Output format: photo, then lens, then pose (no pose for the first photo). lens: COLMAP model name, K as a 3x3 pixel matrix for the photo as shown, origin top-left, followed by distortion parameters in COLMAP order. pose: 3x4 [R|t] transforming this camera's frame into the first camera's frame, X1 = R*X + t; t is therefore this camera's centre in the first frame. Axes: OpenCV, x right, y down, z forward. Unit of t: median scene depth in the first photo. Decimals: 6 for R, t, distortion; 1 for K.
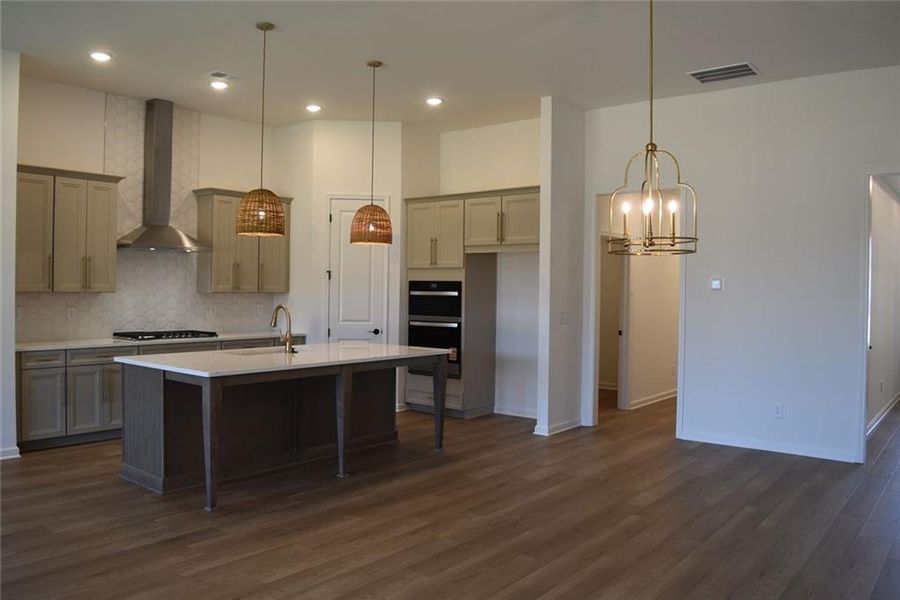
lens RADIAL K [[708.6, 0, 442.8], [0, 708.6, 293.7], [0, 0, 1]] dist [-0.089318, 0.013626]
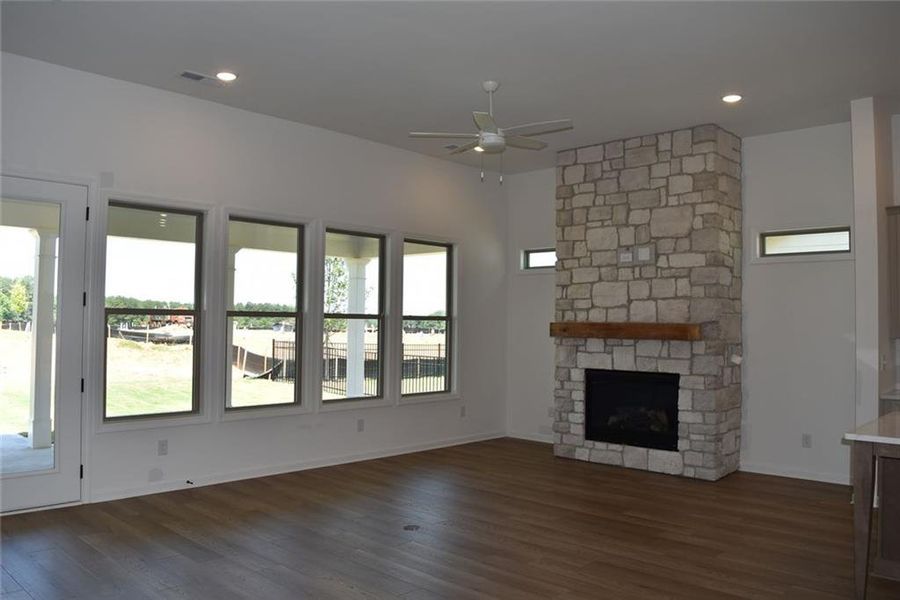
lens RADIAL K [[708.6, 0, 442.8], [0, 708.6, 293.7], [0, 0, 1]] dist [-0.089318, 0.013626]
pose [[-0.081566, -0.052435, -0.995288, 0.319617], [-0.024740, 0.998414, -0.050572, -0.000259], [0.996361, 0.020498, -0.082734, 0.360681]]
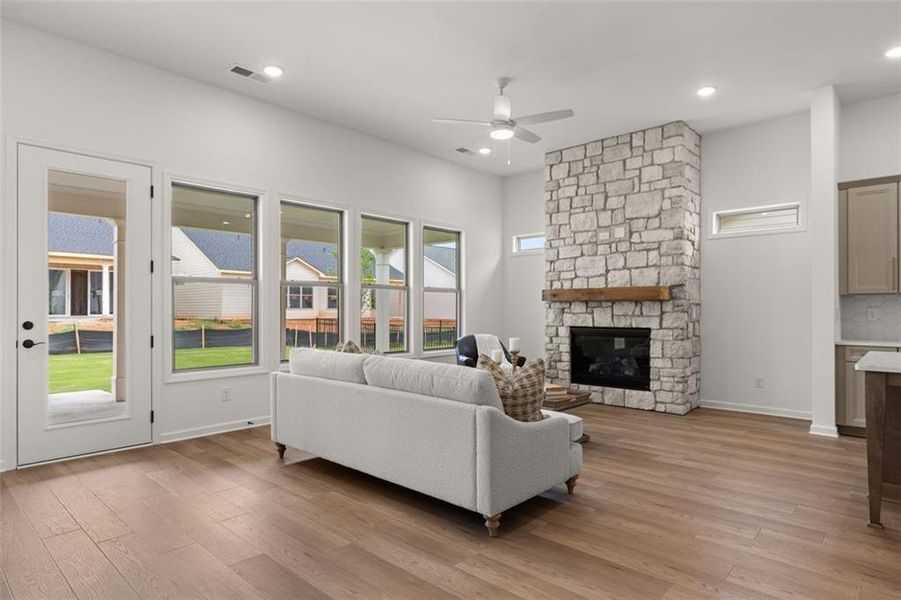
lens RADIAL K [[506.0, 0, 448.9], [0, 506.0, 305.8], [0, 0, 1]] dist [0.001112, 0.000128]
pose [[-0.058855, -0.018387, -0.998097, 0.209317], [-0.011025, 0.999781, -0.017768, 0.033148], [0.998206, 0.009958, -0.059045, 0.316947]]
